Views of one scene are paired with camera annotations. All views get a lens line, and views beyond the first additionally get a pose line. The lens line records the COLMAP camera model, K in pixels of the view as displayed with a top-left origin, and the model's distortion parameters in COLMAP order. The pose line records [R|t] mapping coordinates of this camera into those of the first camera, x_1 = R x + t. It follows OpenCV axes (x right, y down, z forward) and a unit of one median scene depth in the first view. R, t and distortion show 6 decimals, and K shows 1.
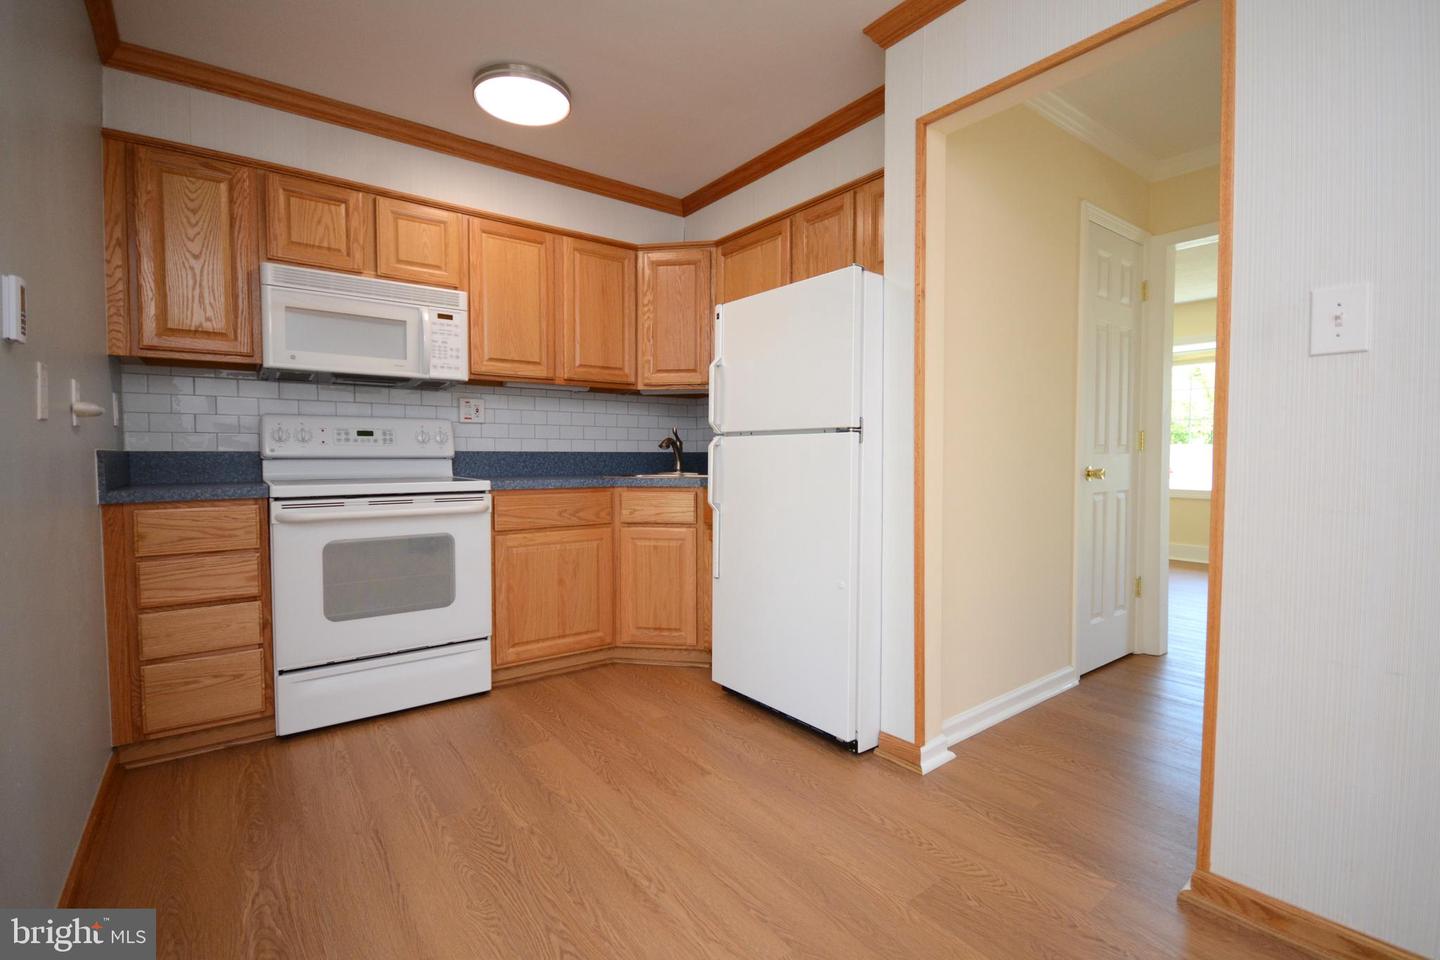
lens RADIAL K [[649.2, 0, 720.0], [0, 649.2, 480.0], [0, 0, 1]] dist [-0.003323, -0.000556]
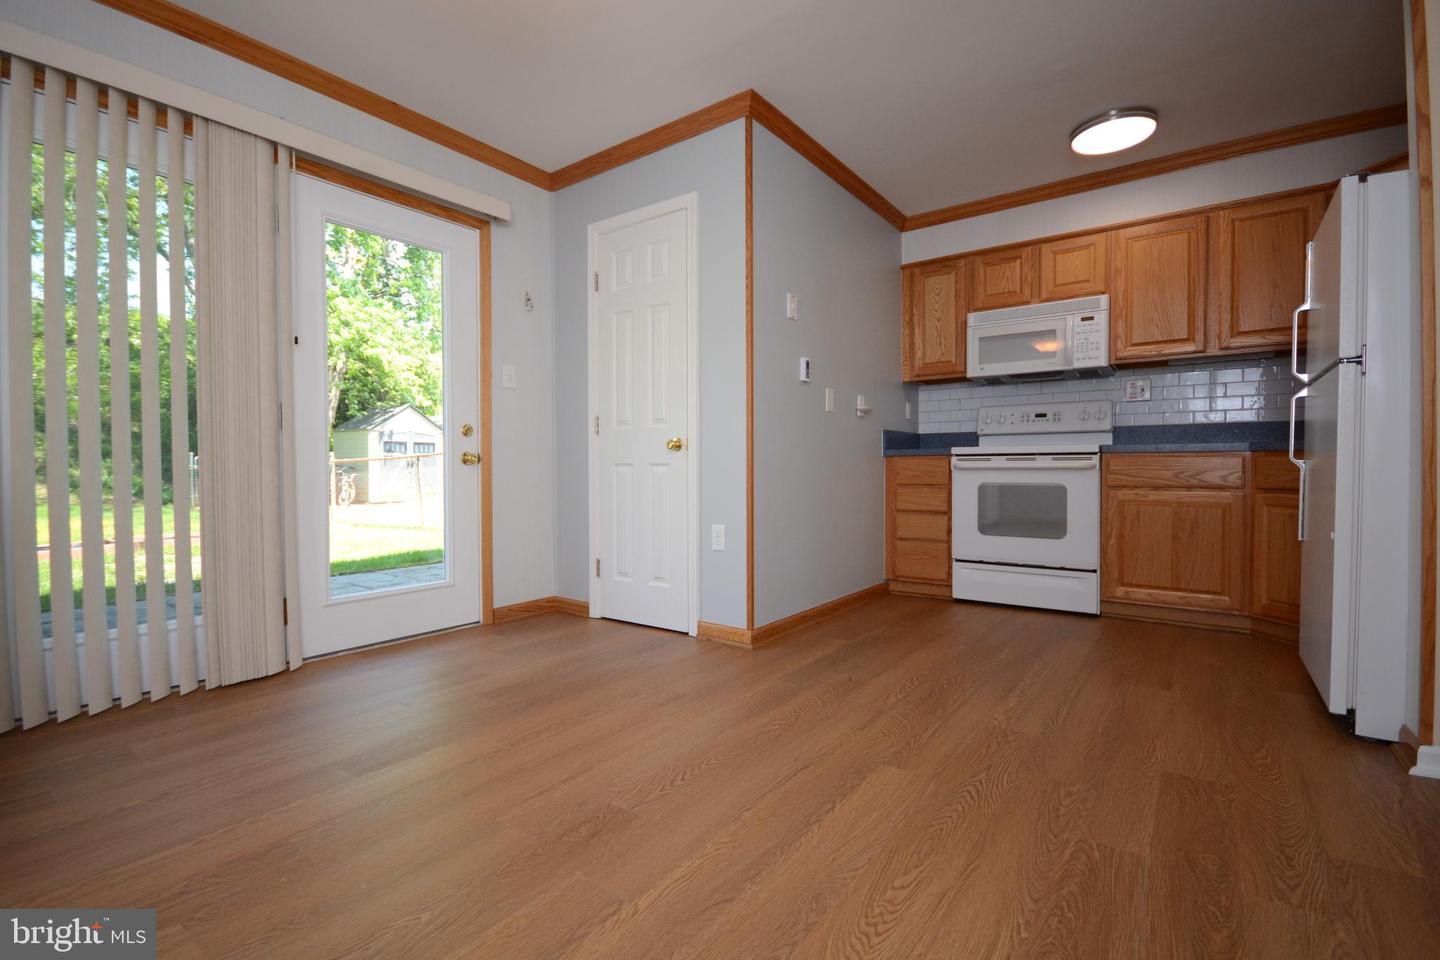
lens RADIAL K [[653.6, 0, 714.7], [0, 653.6, 481.7], [0, 0, 1]] dist [-0.009503, -0.000228]
pose [[0.278691, 0.020163, -0.960169, 0.647636], [-0.034383, 0.999348, 0.011005, 0.084622], [0.959765, 0.029947, 0.279202, -0.056962]]
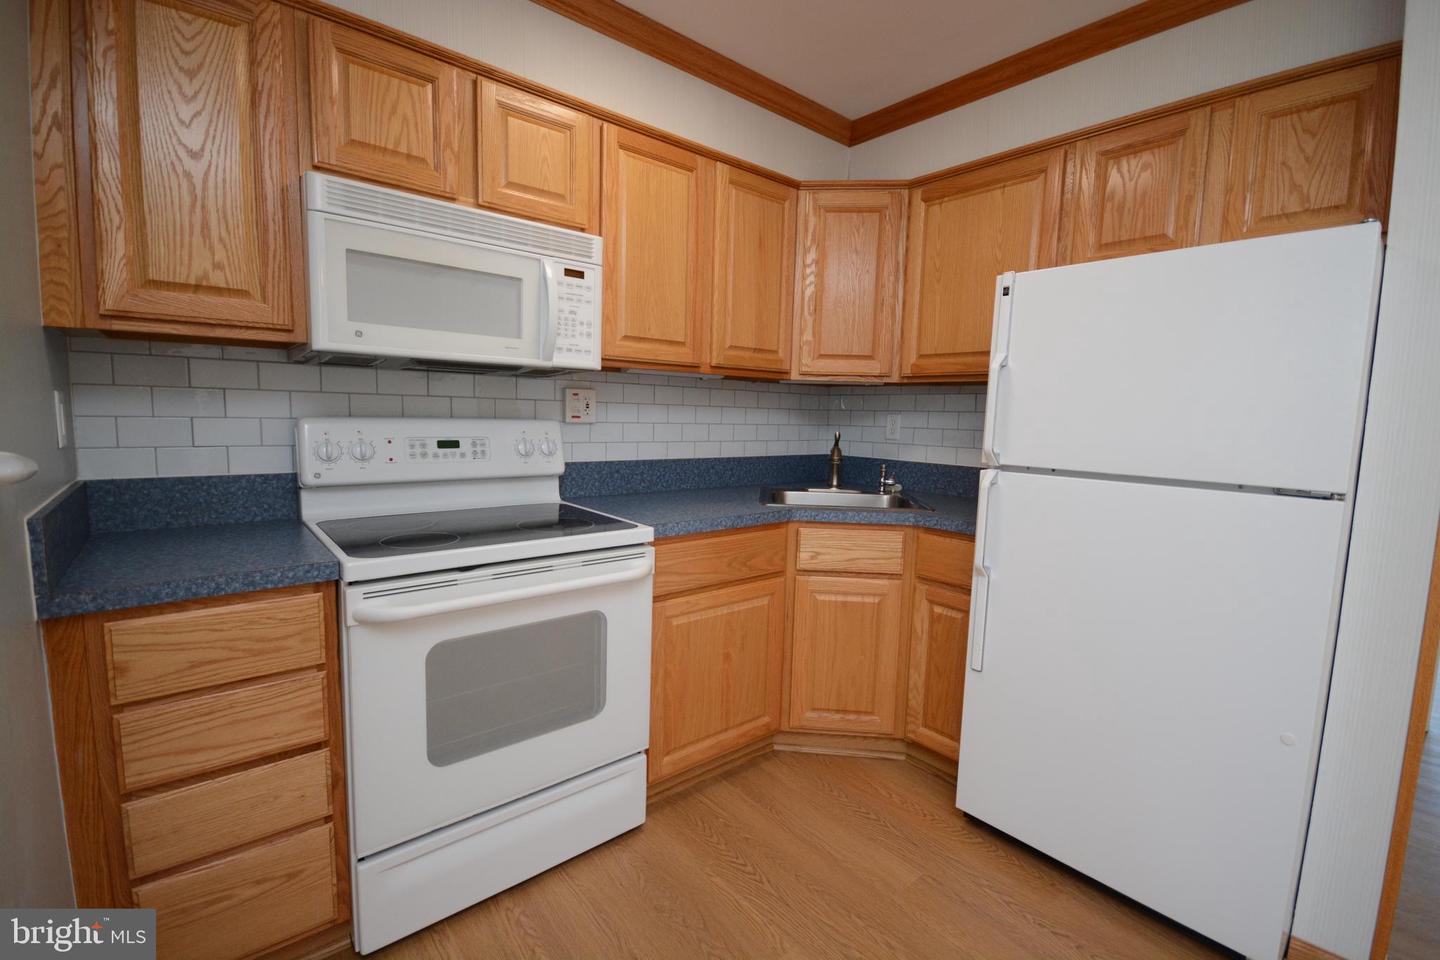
lens RADIAL K [[637.1, 0, 723.8], [0, 637.1, 480.7], [0, 0, 1]] dist [0.000757, -0.007395]
pose [[0.998120, 0.021890, 0.057240, -0.322680], [-0.025805, 0.997312, 0.068577, -0.094241], [-0.055585, -0.069925, 0.996002, 0.346163]]
